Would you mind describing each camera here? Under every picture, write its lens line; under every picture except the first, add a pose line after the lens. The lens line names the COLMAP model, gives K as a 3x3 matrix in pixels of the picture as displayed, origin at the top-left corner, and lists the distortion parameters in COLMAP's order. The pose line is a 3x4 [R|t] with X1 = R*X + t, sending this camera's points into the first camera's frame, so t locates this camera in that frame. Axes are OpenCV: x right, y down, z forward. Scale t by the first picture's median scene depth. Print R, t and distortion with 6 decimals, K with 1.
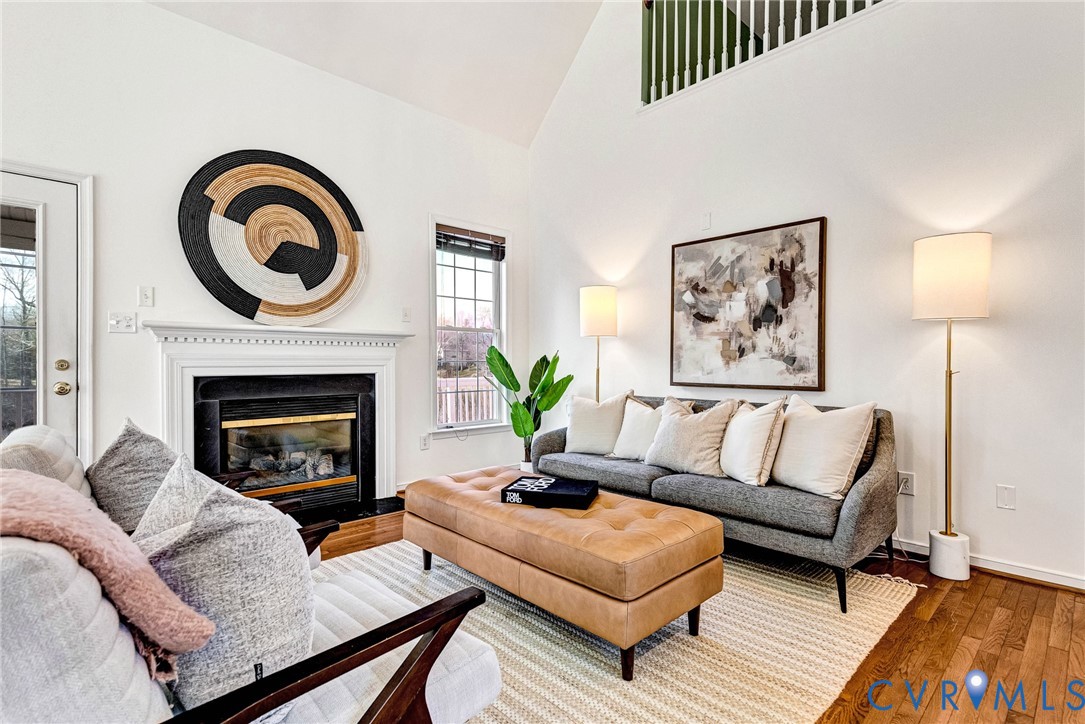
lens RADIAL K [[522.4, 0, 541.1], [0, 522.4, 366.4], [0, 0, 1]] dist [0.014443, -0.003312]
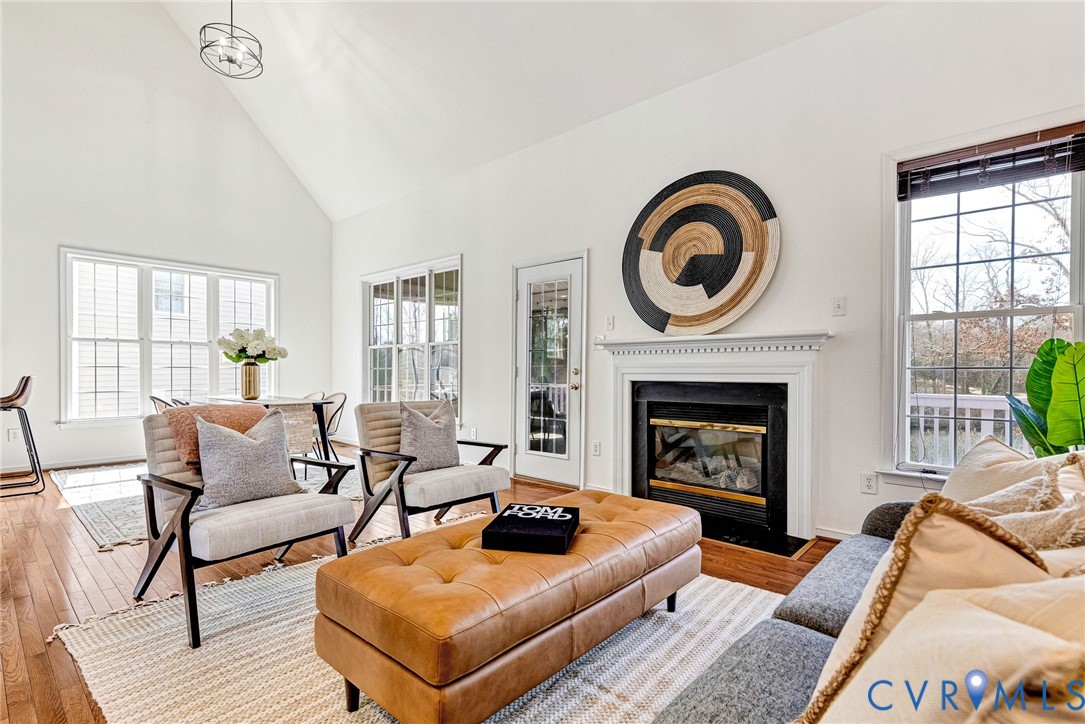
lens RADIAL K [[522.4, 0, 545.9], [0, 522.4, 375.7], [0, 0, 1]] dist [0.014443, -0.003312]
pose [[0.079670, 0.009766, -0.996773, 0.545048], [-0.009290, 0.999916, 0.009055, -0.002640], [0.996778, 0.008538, 0.079754, 0.620113]]
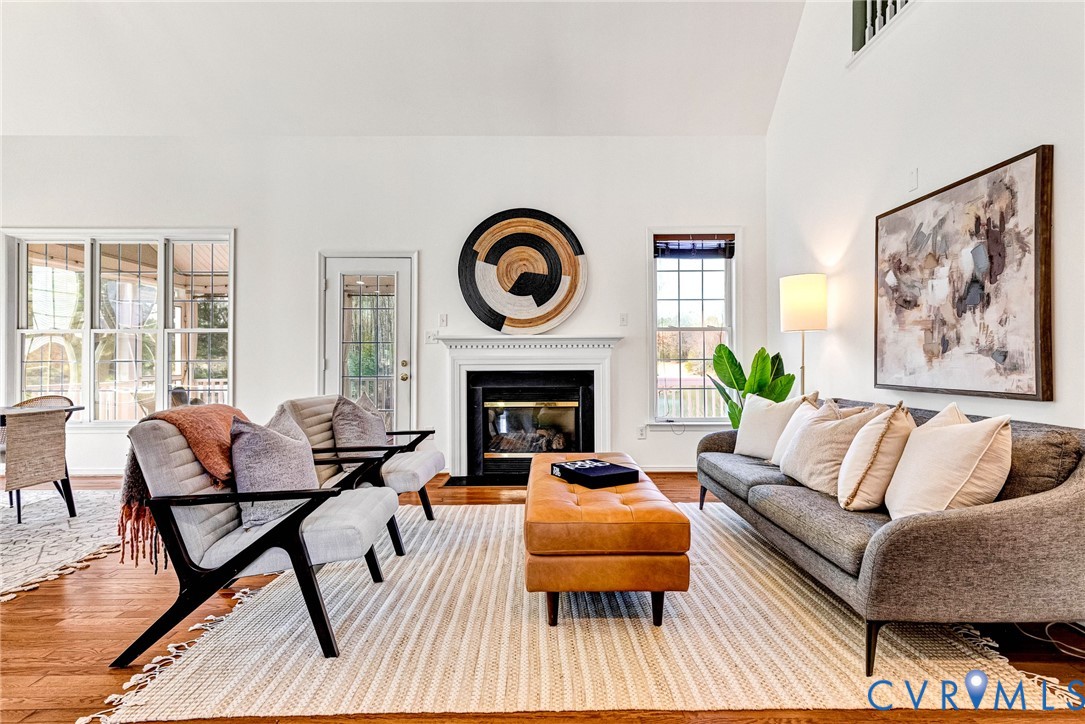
lens RADIAL K [[522.4, 0, 546.6], [0, 522.4, 356.8], [0, 0, 1]] dist [0.014443, -0.003312]
pose [[0.729808, -0.009530, -0.683586, 0.479982], [-0.001294, 0.999882, -0.015322, 0.001094], [0.683651, 0.012067, 0.729709, 0.054709]]
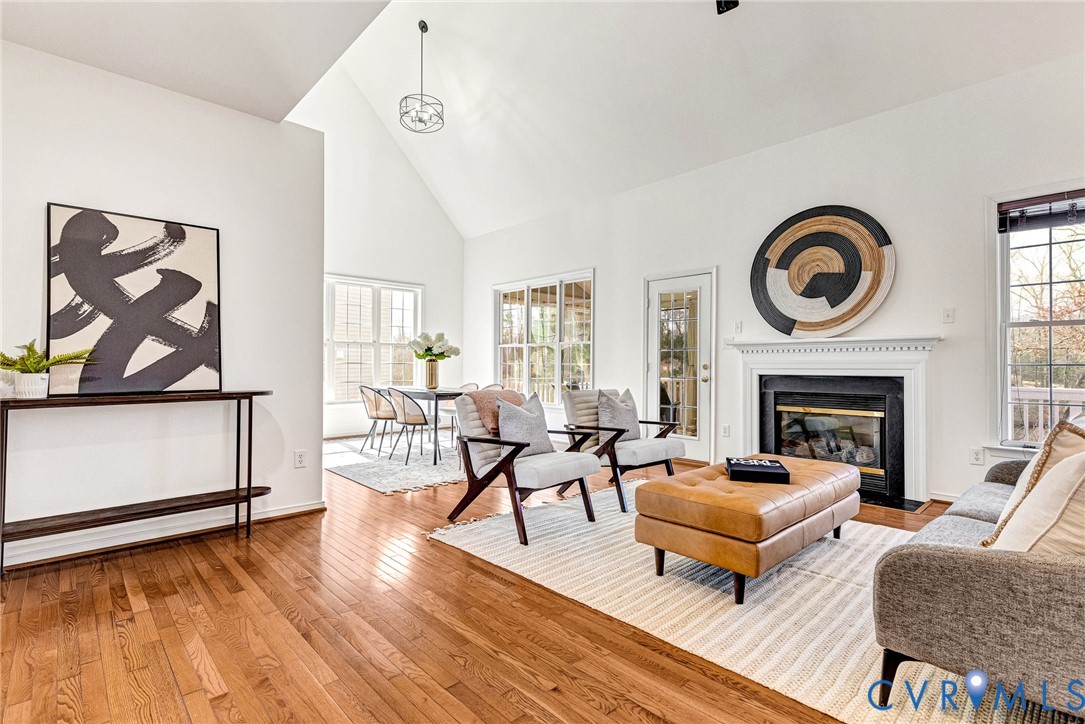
lens RADIAL K [[522.4, 0, 546.8], [0, 522.4, 360.0], [0, 0, 1]] dist [0.014443, -0.003312]
pose [[-0.002713, -0.010968, -0.999936, 0.821571], [-0.010798, 0.999882, -0.010938, -0.000516], [0.999938, 0.010768, -0.002831, 0.331721]]
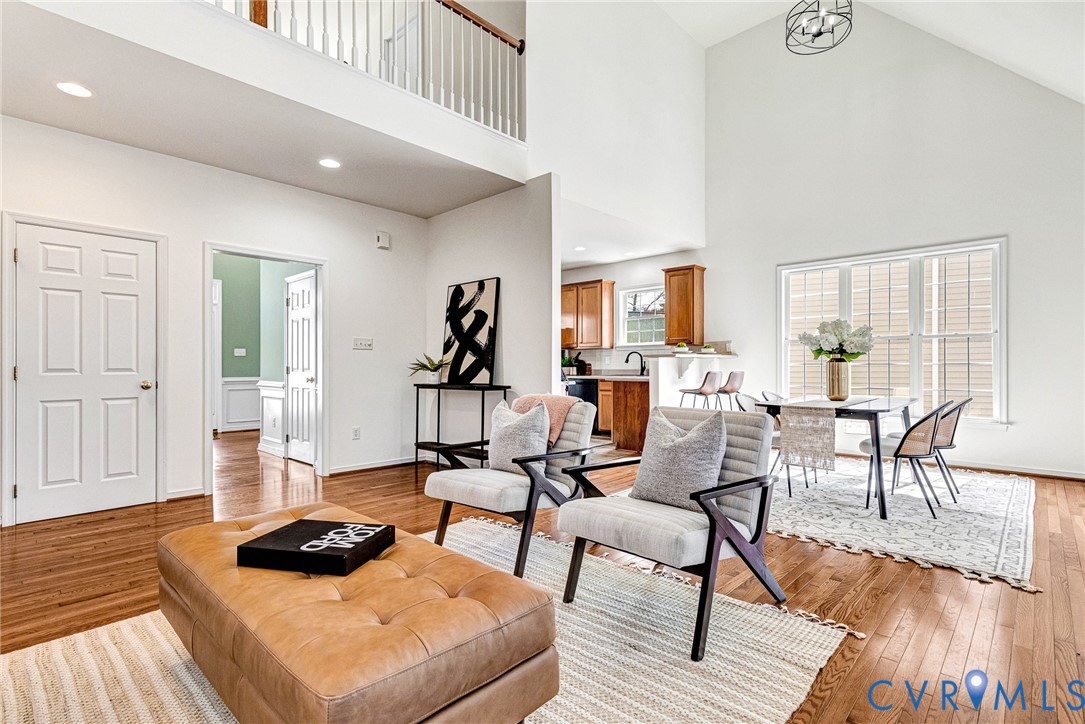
lens RADIAL K [[522.4, 0, 546.5], [0, 522.4, 361.0], [0, 0, 1]] dist [0.014443, -0.003312]
pose [[-0.998904, 0.000501, -0.046813, -0.171525], [0.000576, 0.999999, -0.001605, -0.011134], [0.046812, -0.001631, -0.998902, 1.143428]]
